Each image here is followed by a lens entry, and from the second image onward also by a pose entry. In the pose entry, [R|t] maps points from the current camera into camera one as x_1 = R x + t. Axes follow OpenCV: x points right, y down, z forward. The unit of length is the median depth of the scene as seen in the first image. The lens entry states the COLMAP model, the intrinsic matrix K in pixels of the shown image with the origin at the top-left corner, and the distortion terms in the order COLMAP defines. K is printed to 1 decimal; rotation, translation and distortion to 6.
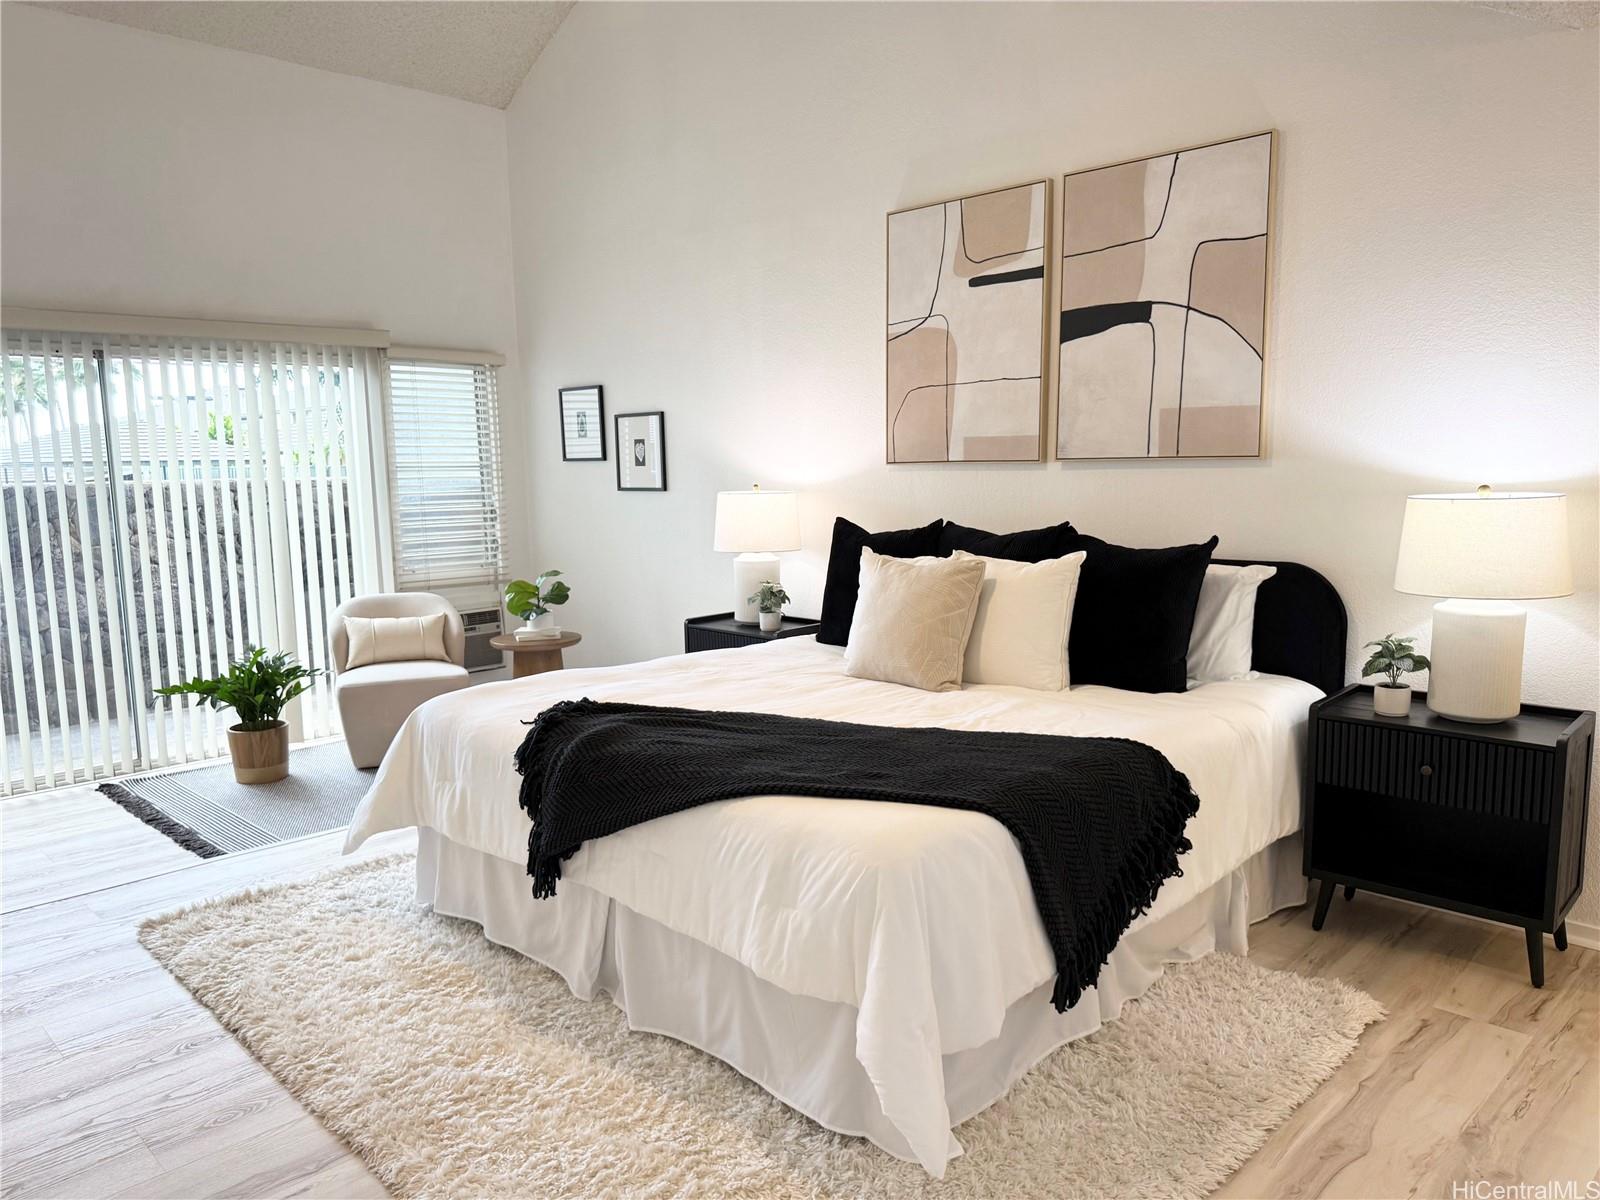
lens RADIAL K [[1128.9, 0, 800.0], [0, 1128.9, 600.0], [0, 0, 1]] dist [0.122981, -0.256639]
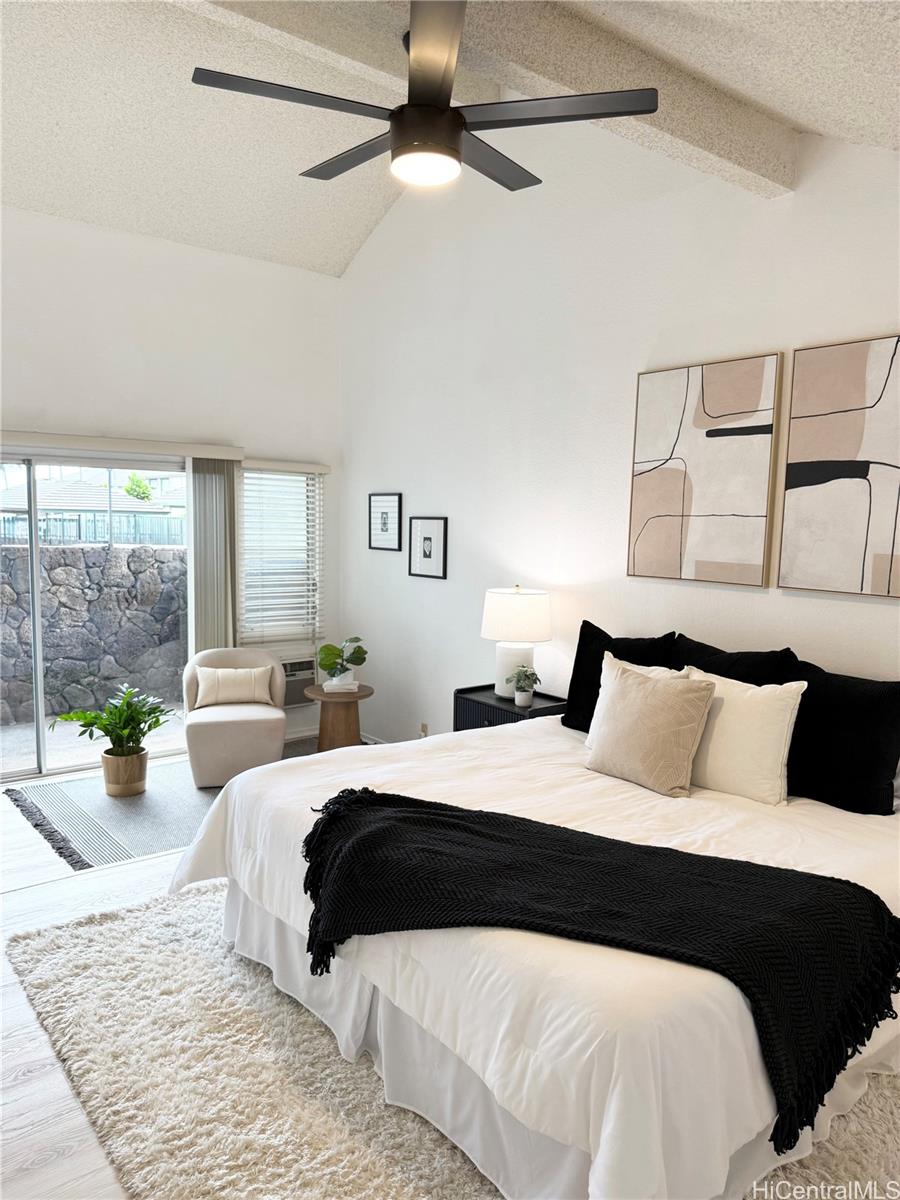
lens RADIAL K [[849.9, 0, 450.0], [0, 849.9, 600.0], [0, 0, 1]] dist [0.071862, -0.129624]
pose [[0.992279, 0.048226, -0.114268, -0.008419], [-0.051538, 0.998327, -0.026206, -0.084780], [0.112813, 0.031893, 0.993104, 0.107944]]
